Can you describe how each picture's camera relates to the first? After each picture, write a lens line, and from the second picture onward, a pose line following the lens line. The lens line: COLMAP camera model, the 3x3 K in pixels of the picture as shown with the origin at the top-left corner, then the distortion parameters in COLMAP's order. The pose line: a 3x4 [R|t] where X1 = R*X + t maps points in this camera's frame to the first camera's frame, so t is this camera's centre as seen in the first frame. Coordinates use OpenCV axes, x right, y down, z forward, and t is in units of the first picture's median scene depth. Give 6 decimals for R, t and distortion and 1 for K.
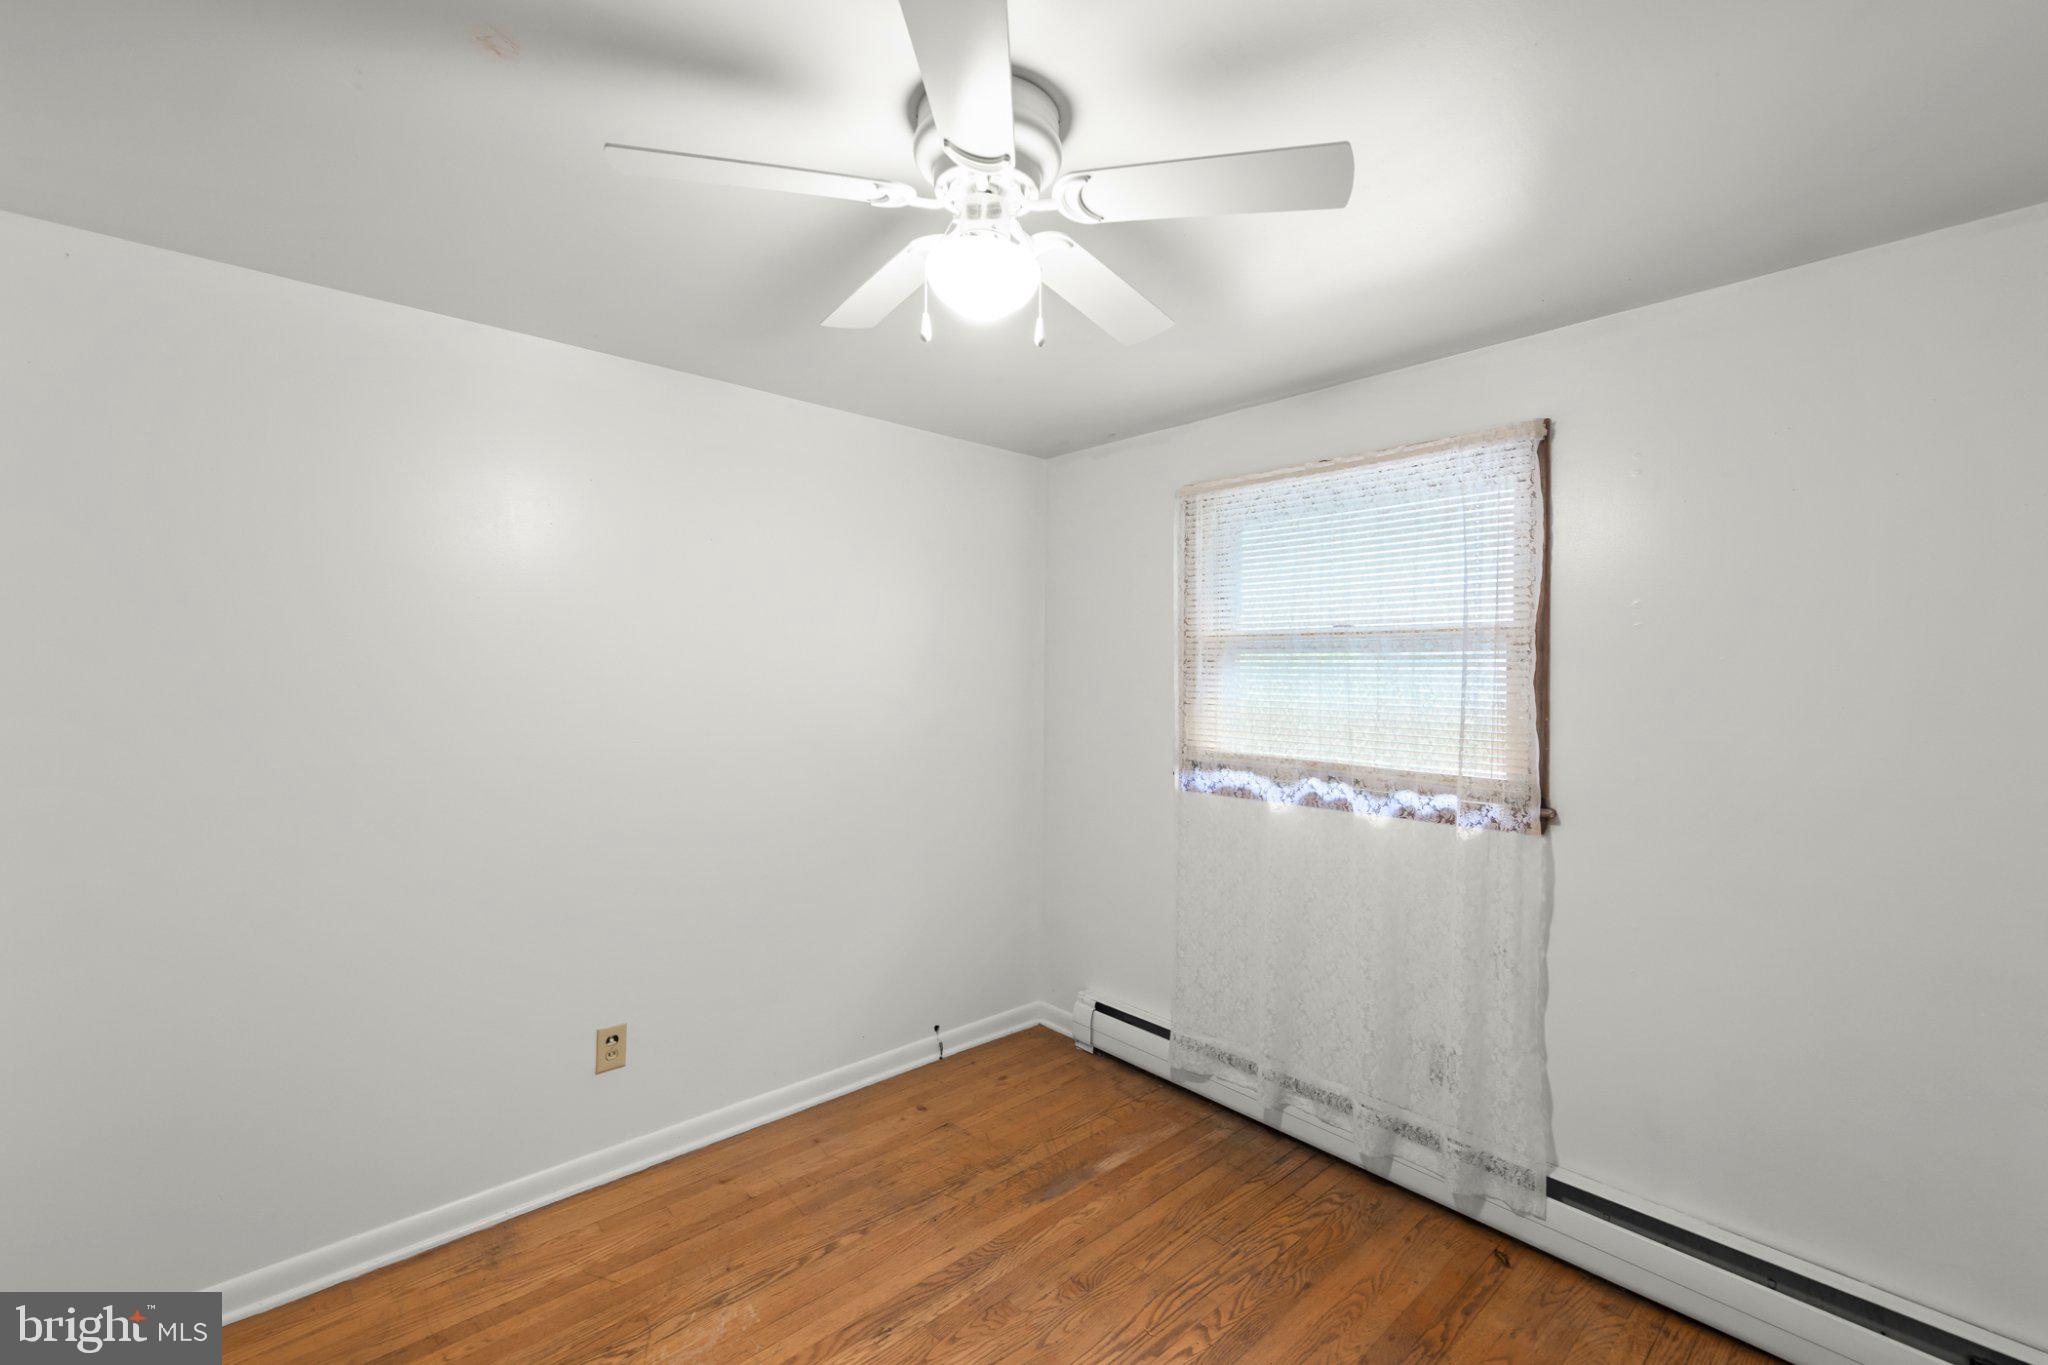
lens RADIAL K [[845.0, 0, 1024.0], [0, 845.0, 682.5], [0, 0, 1]] dist [0.001999, 0.000222]
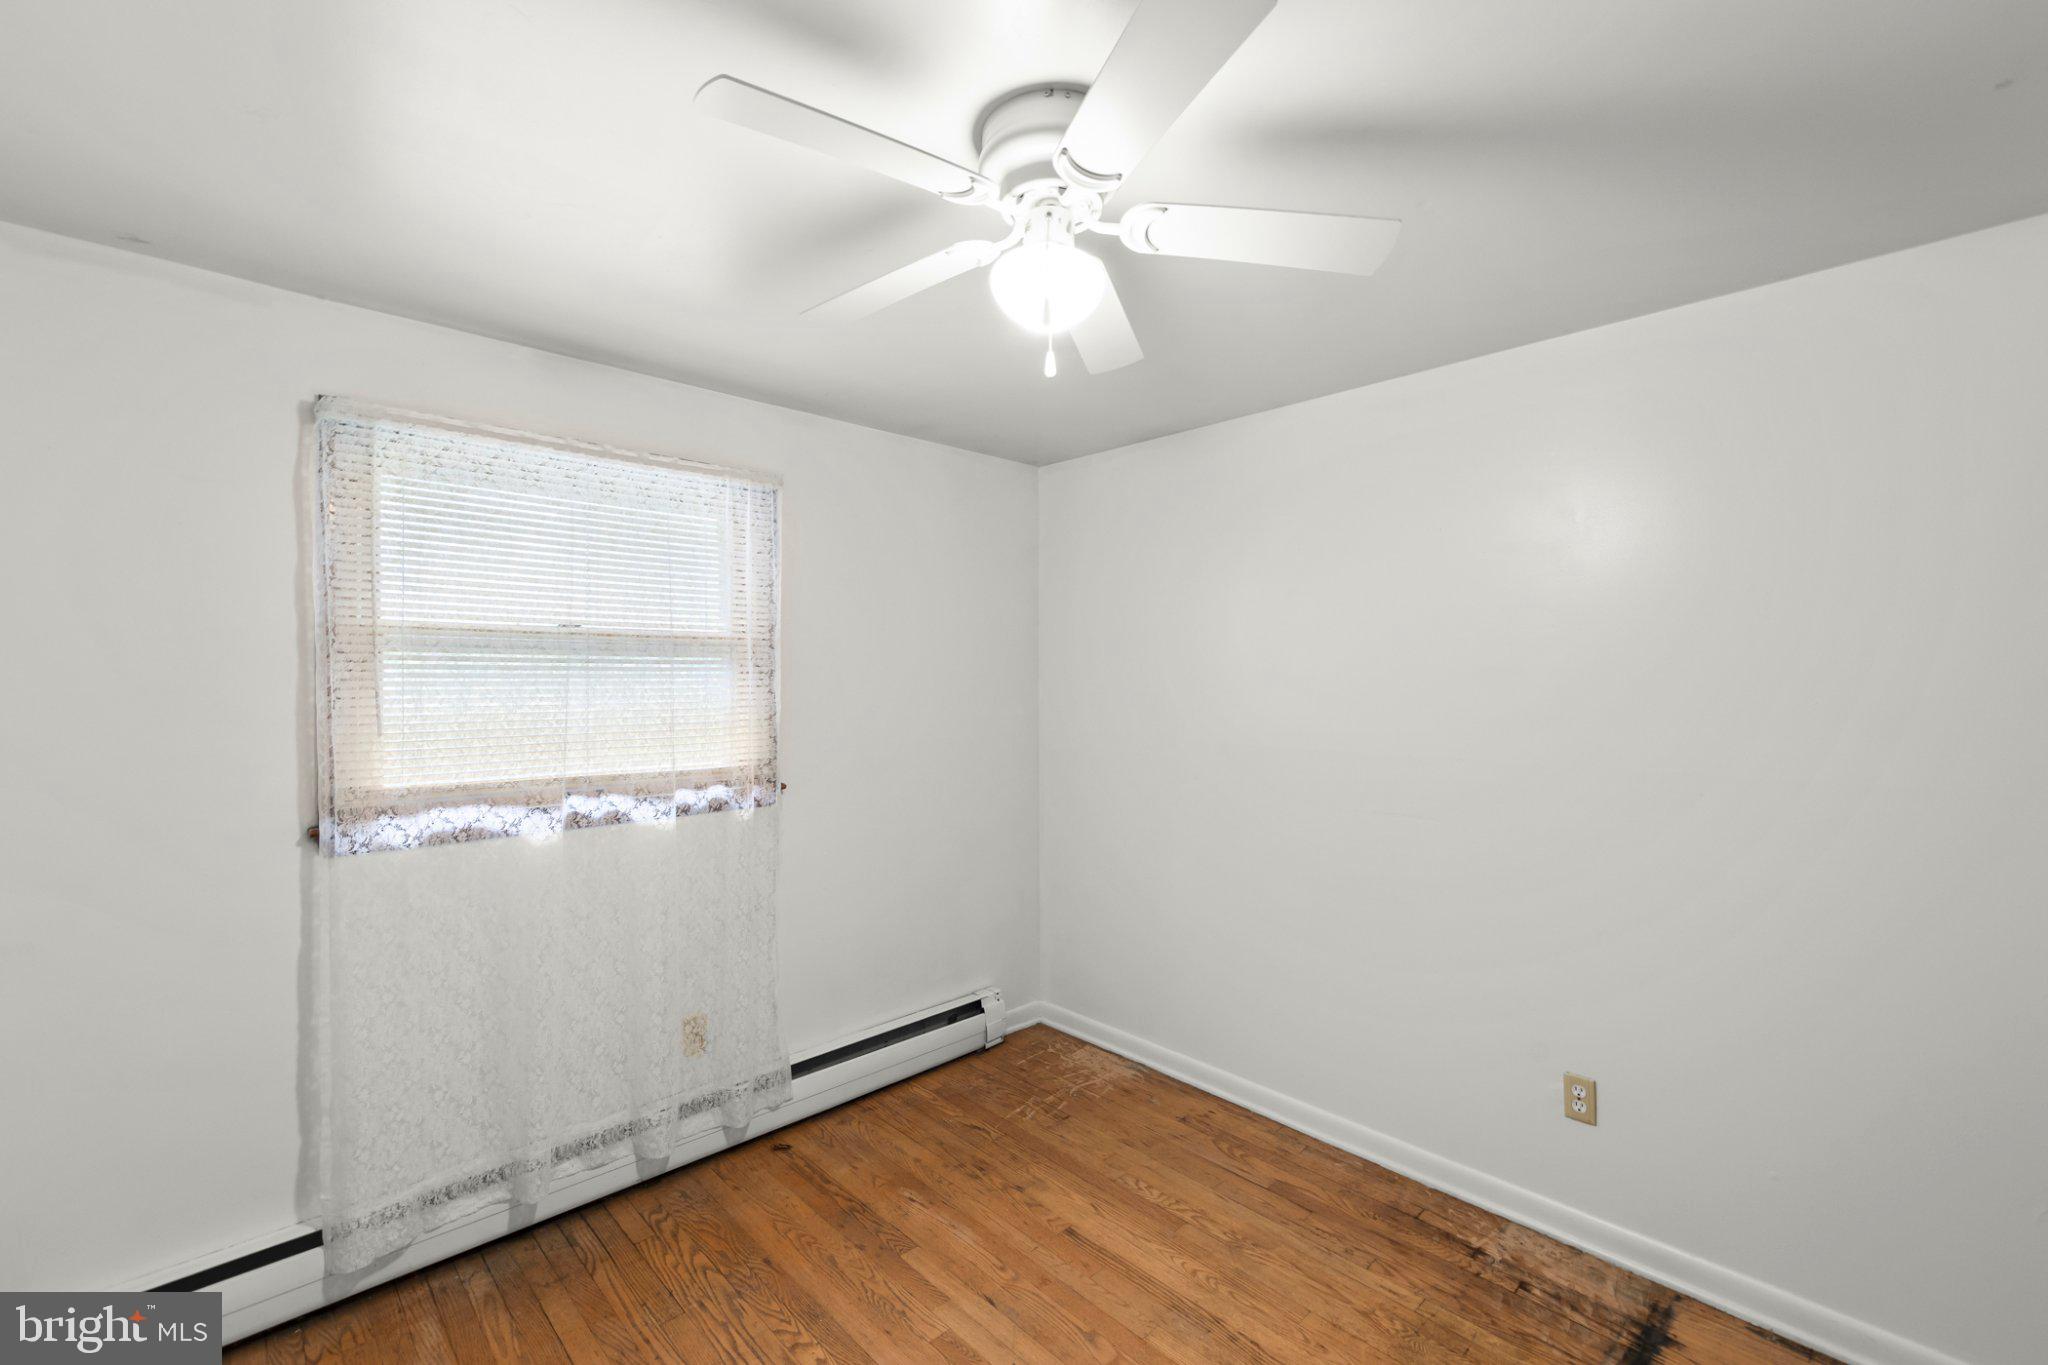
lens RADIAL K [[858.3, 0, 1018.6], [0, 858.3, 695.4], [0, 0, 1]] dist [0.001708, 0.000320]
pose [[-0.011906, -0.031011, 0.999448, -0.595865], [0.013008, 0.999430, 0.031166, -0.015674], [-0.999845, 0.013372, -0.011495, 0.577263]]
